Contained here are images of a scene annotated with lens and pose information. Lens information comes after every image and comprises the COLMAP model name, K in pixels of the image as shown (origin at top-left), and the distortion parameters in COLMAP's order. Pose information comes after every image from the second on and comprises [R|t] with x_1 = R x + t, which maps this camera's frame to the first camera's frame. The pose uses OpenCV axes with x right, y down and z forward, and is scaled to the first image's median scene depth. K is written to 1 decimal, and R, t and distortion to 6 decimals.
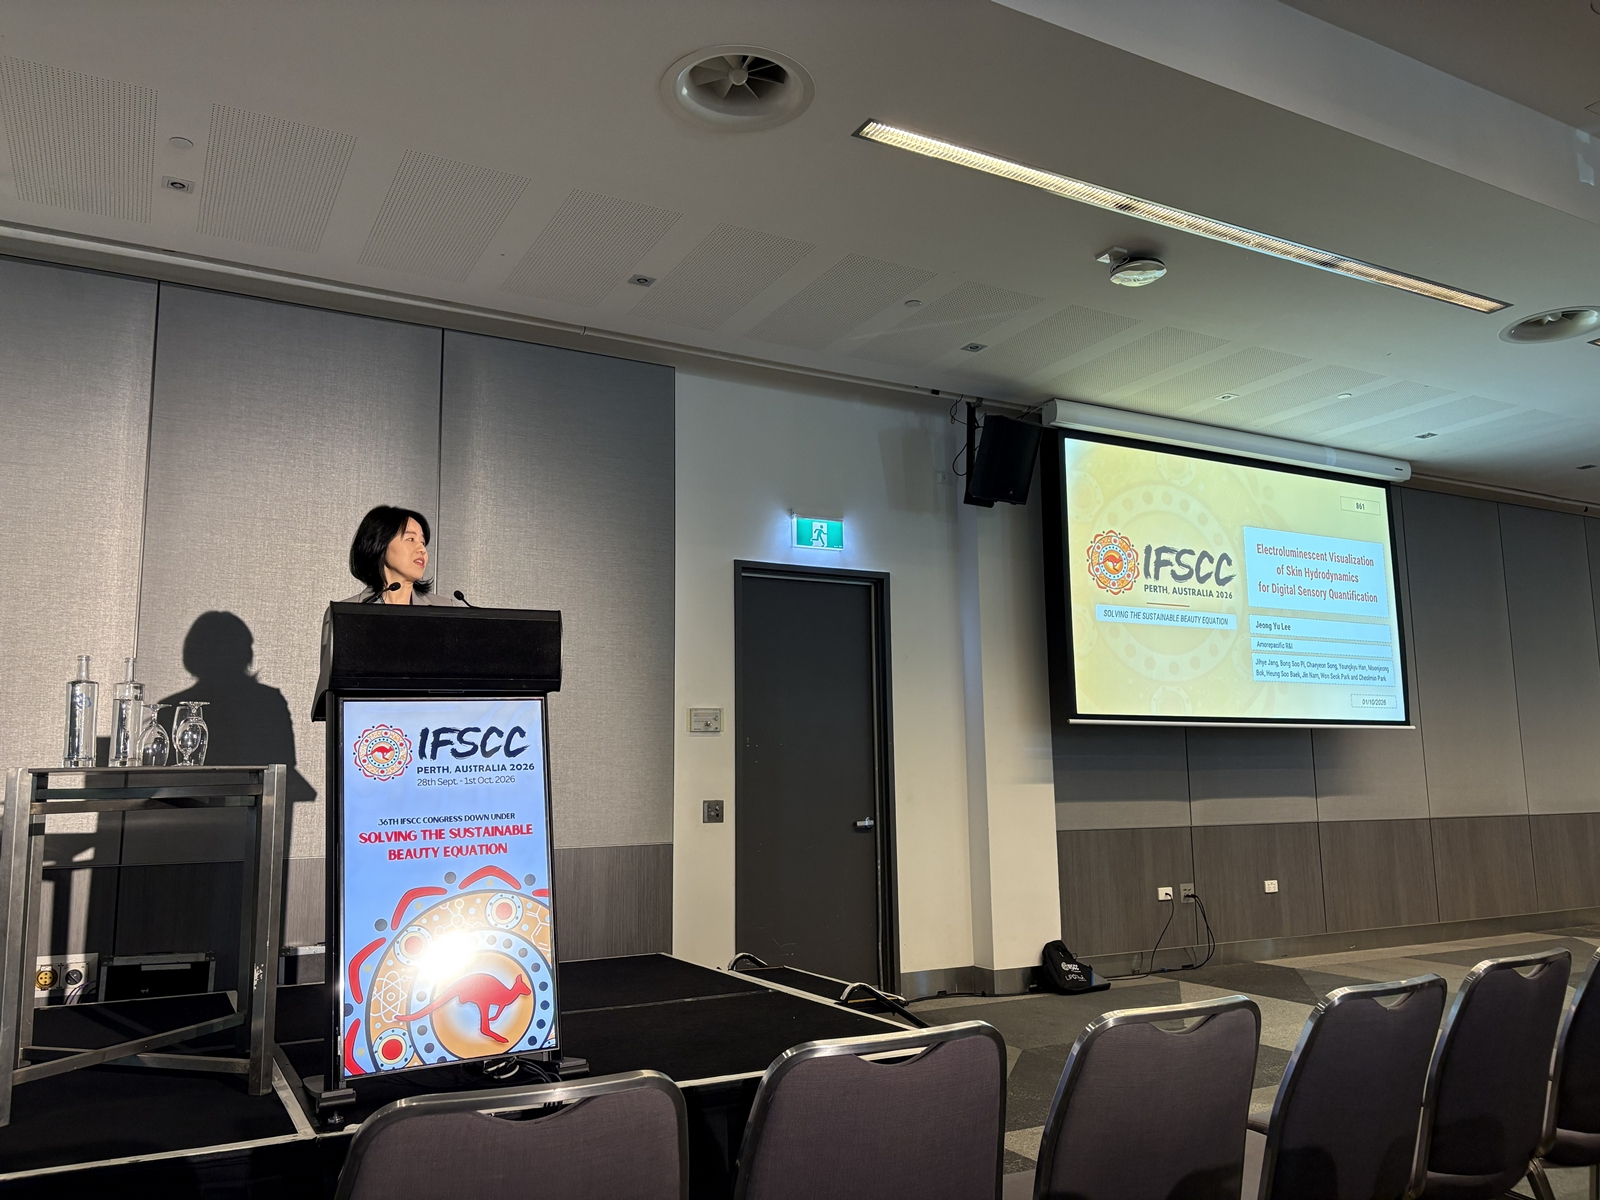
lens RADIAL K [[1184.1, 0, 800.0], [0, 1184.1, 600.0], [0, 0, 1]] dist [0.067265, -0.110502]
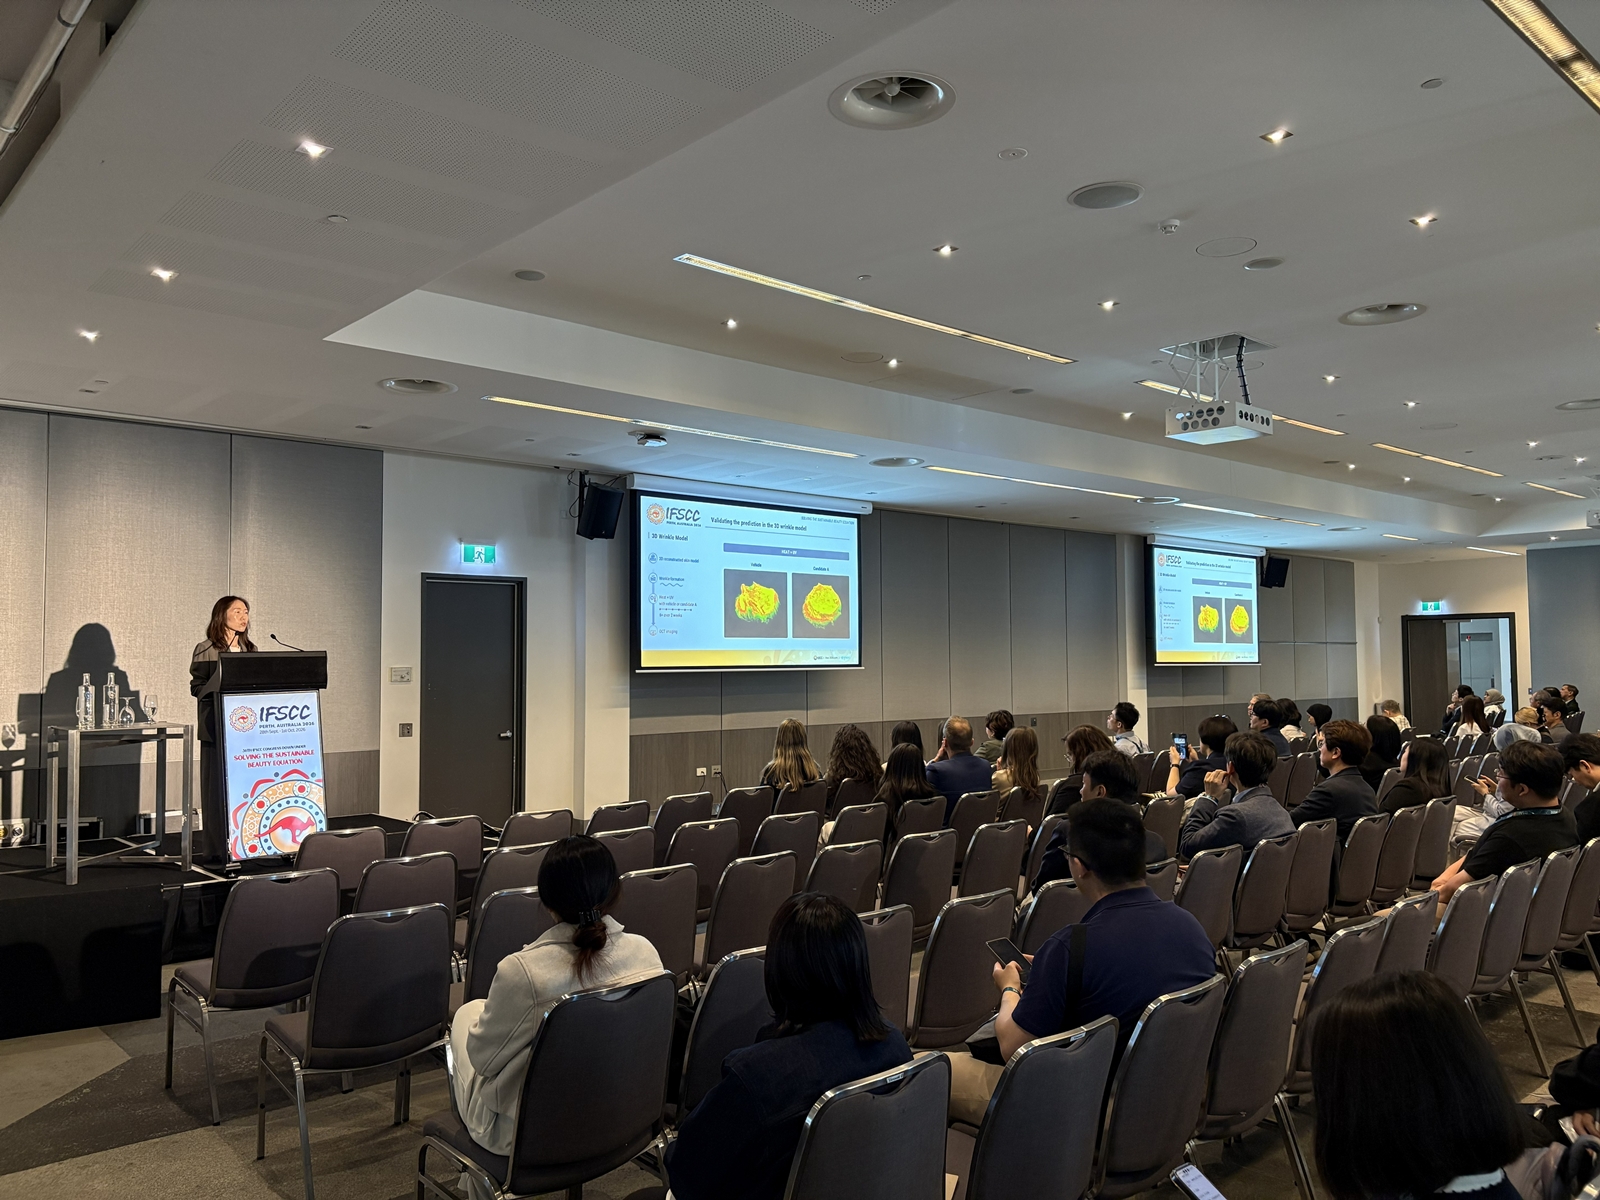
lens RADIAL K [[1184.1, 0, 800.0], [0, 1184.1, 600.0], [0, 0, 1]] dist [0.067265, -0.110502]
pose [[0.971362, 0.018736, 0.236866, 0.066703], [-0.042107, 0.994682, 0.093996, -0.189367], [-0.233845, -0.101277, 0.966985, -0.747719]]
